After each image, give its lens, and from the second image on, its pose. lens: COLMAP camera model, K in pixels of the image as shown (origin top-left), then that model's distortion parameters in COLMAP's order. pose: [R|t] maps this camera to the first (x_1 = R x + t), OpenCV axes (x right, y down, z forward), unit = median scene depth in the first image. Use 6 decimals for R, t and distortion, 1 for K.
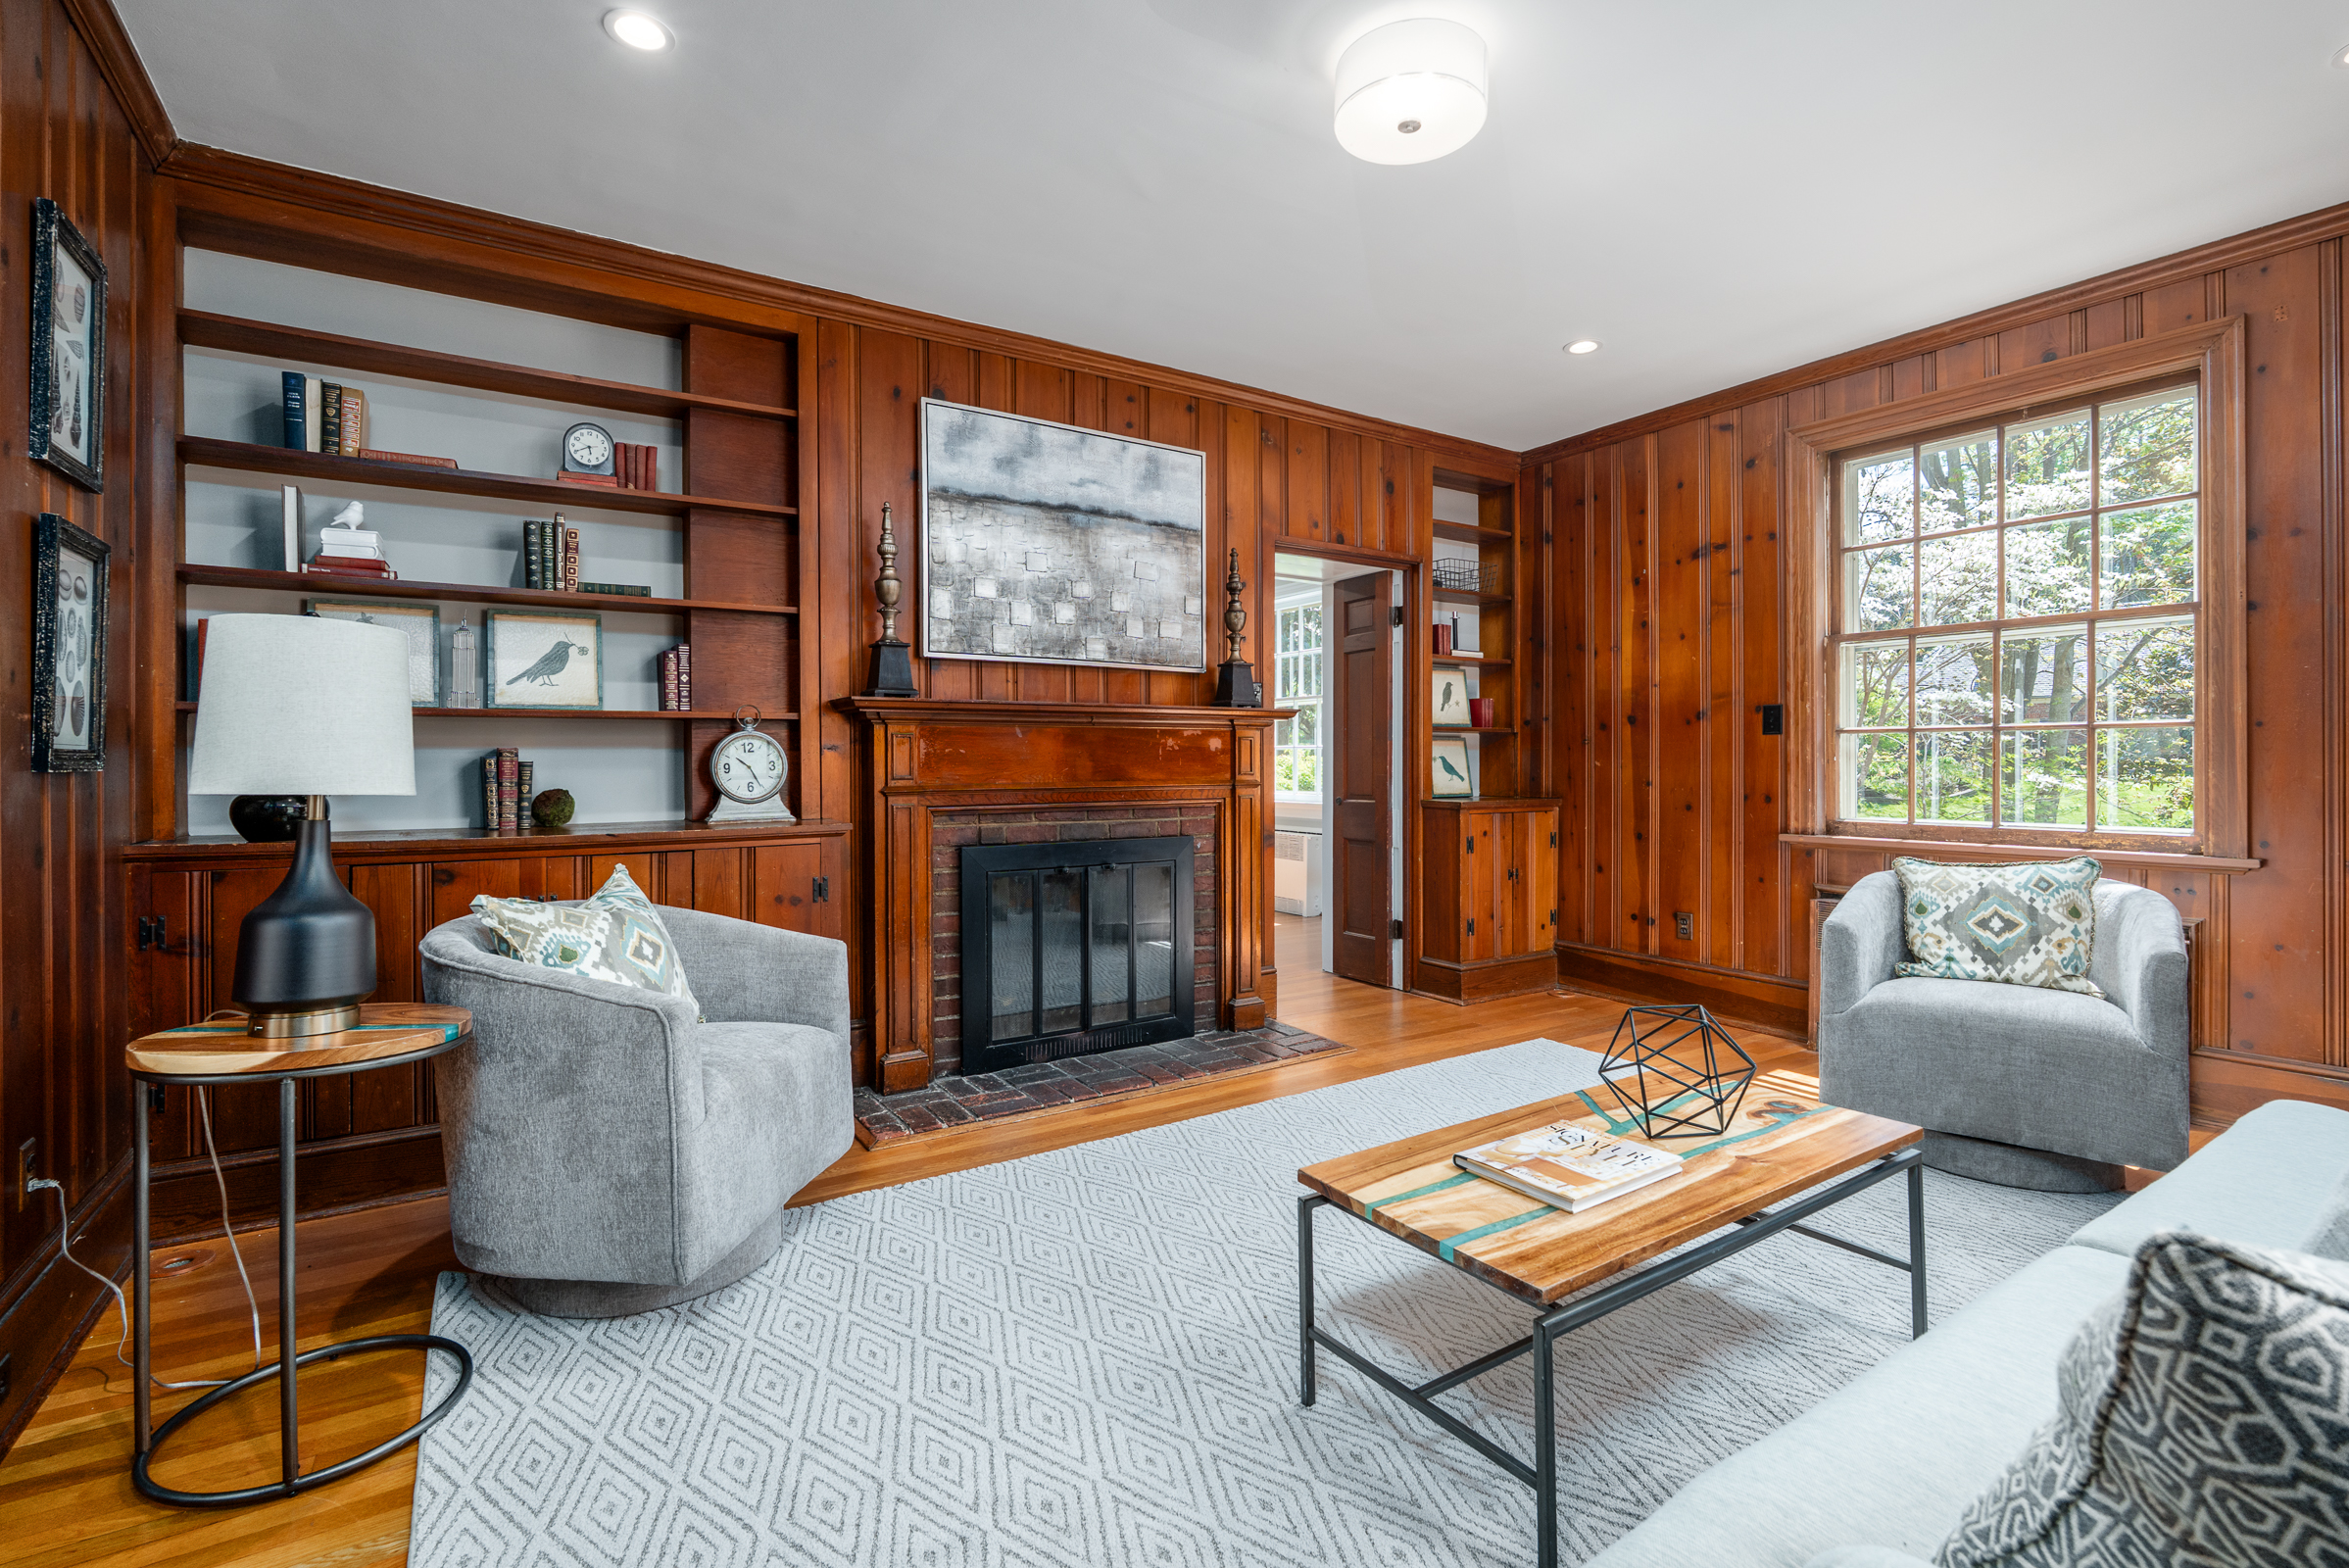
lens RADIAL K [[1060.9, 0, 1167.5], [0, 1060.9, 770.0], [0, 0, 1]] dist [-0.001654, 0.000012]
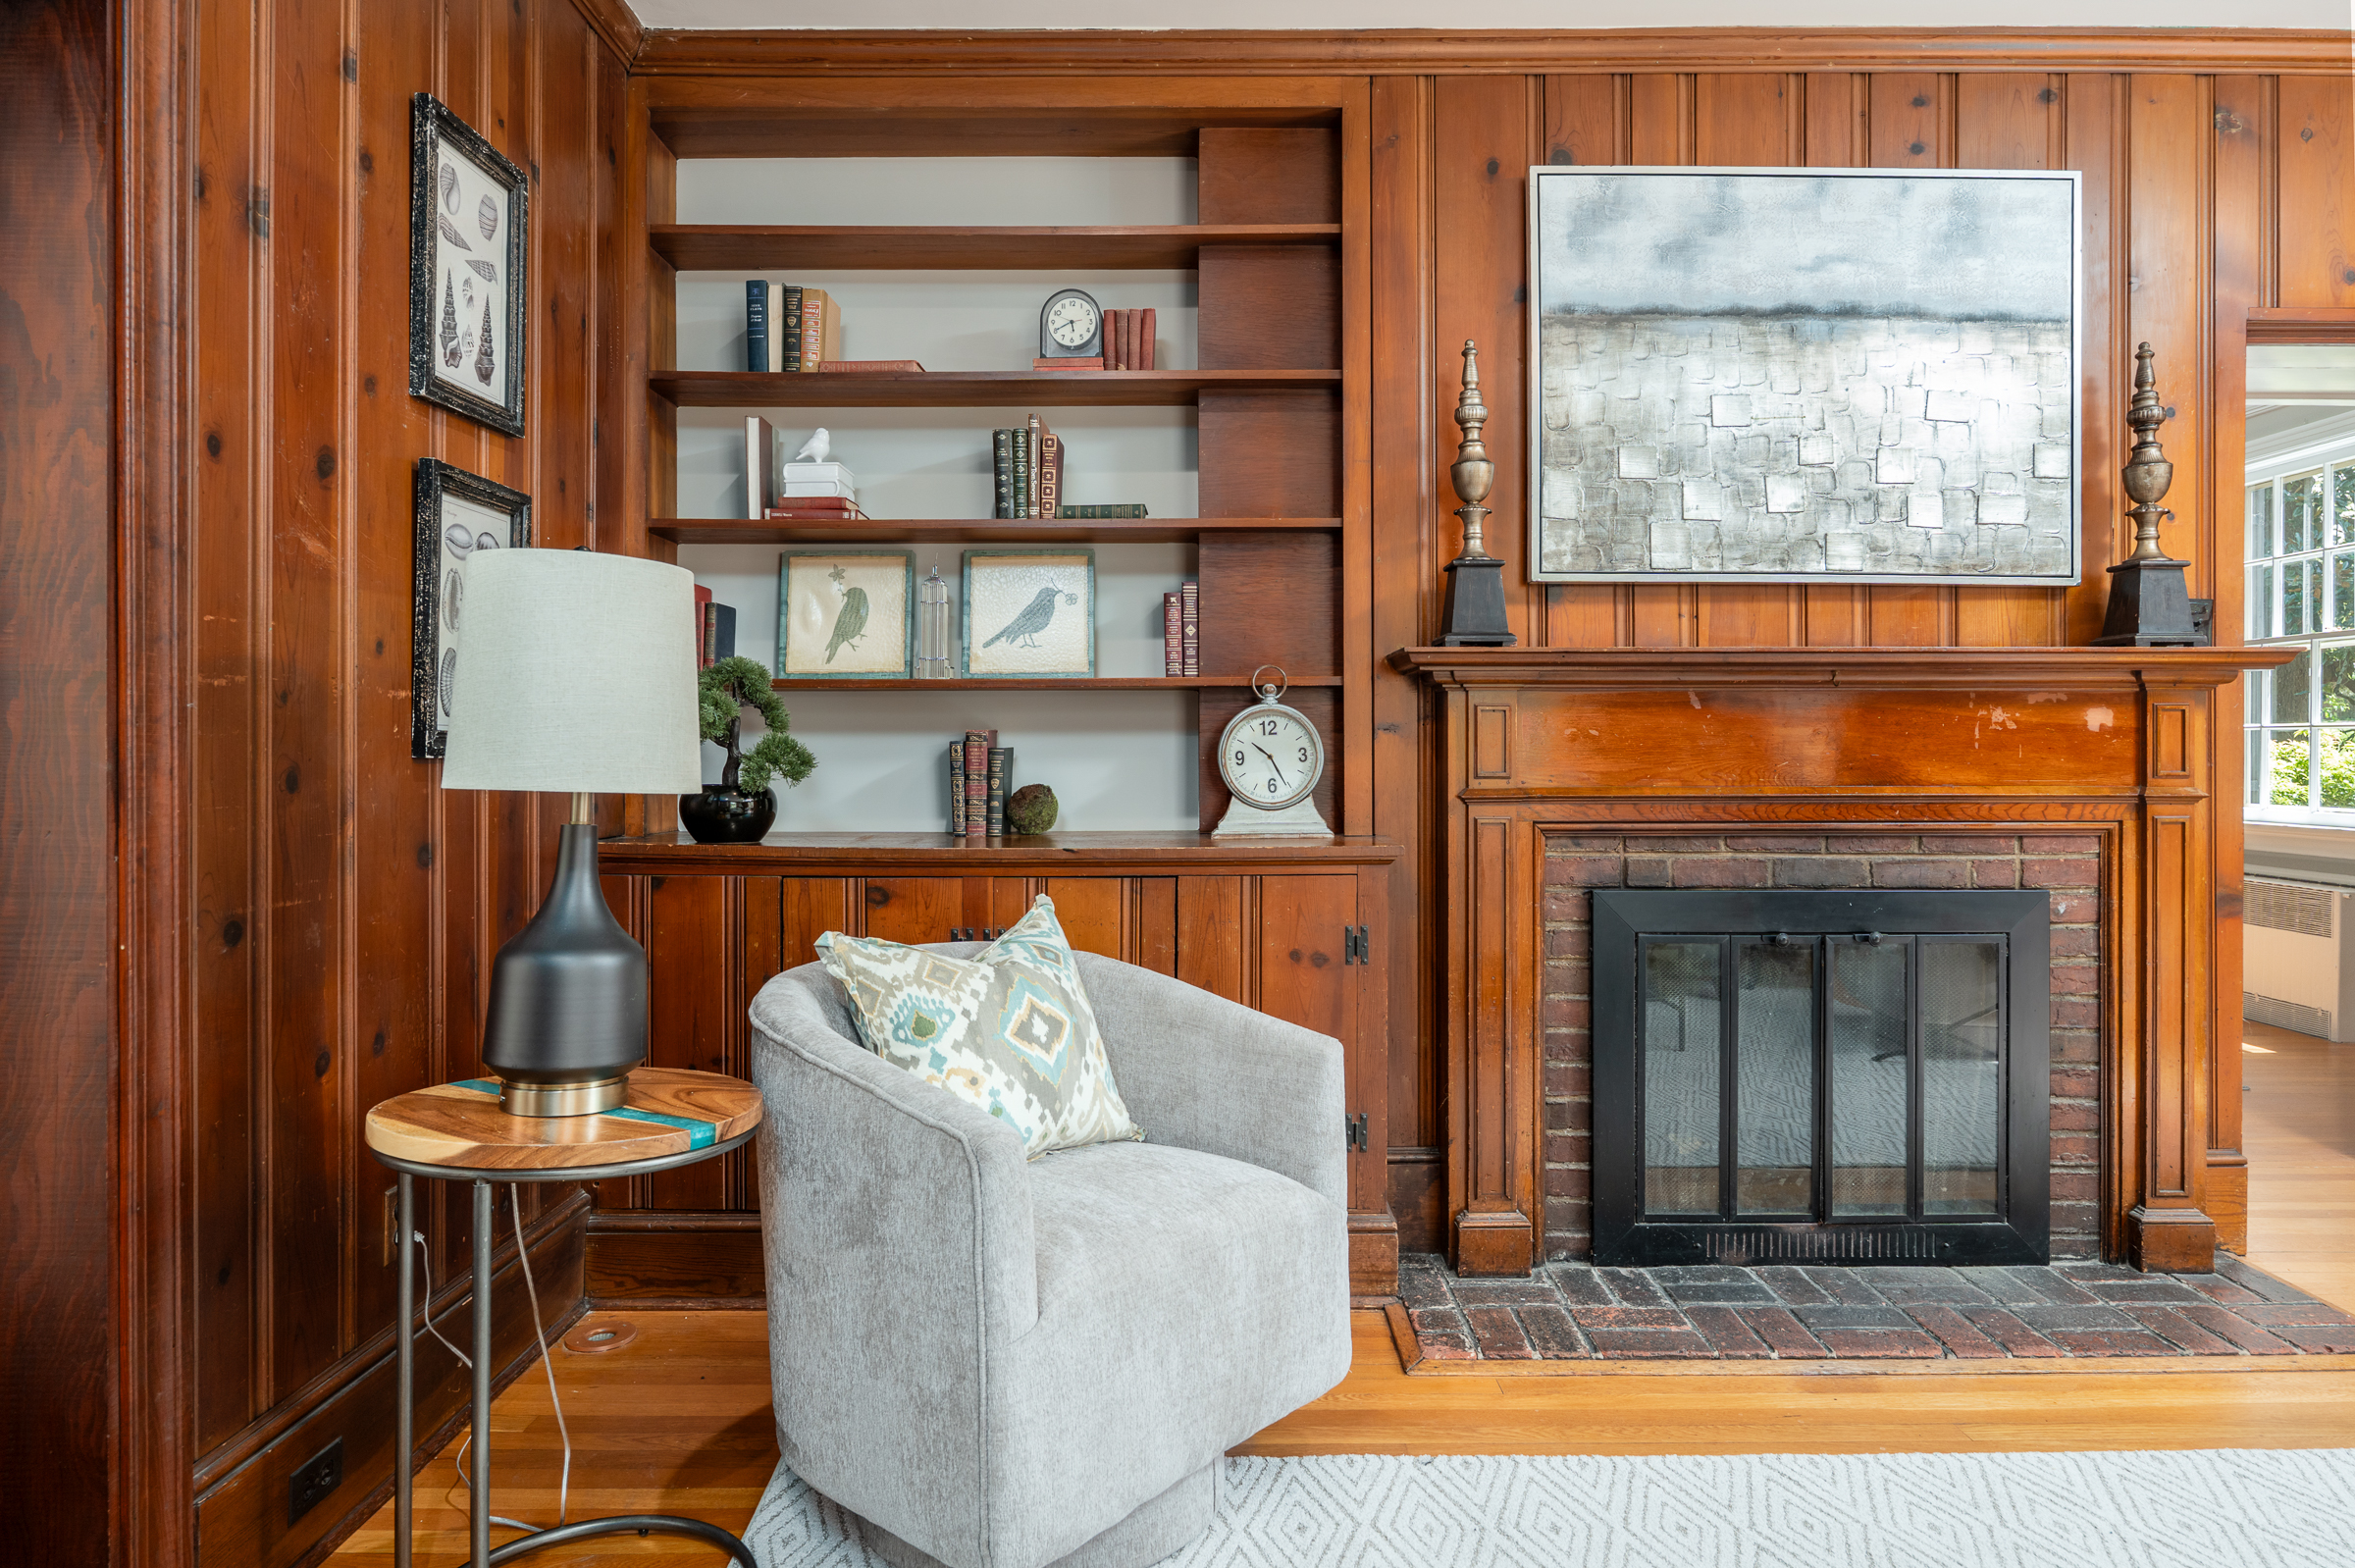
lens RADIAL K [[1412.5, 0, 1177.8], [0, 1412.5, 753.0], [0, 0, 1]] dist [-0.002740, 0.001708]
pose [[0.843955, 0.004449, -0.536396, 0.043386], [-0.007549, 0.999965, -0.003583, -0.001343], [0.536361, 0.007073, 0.843959, 0.201658]]
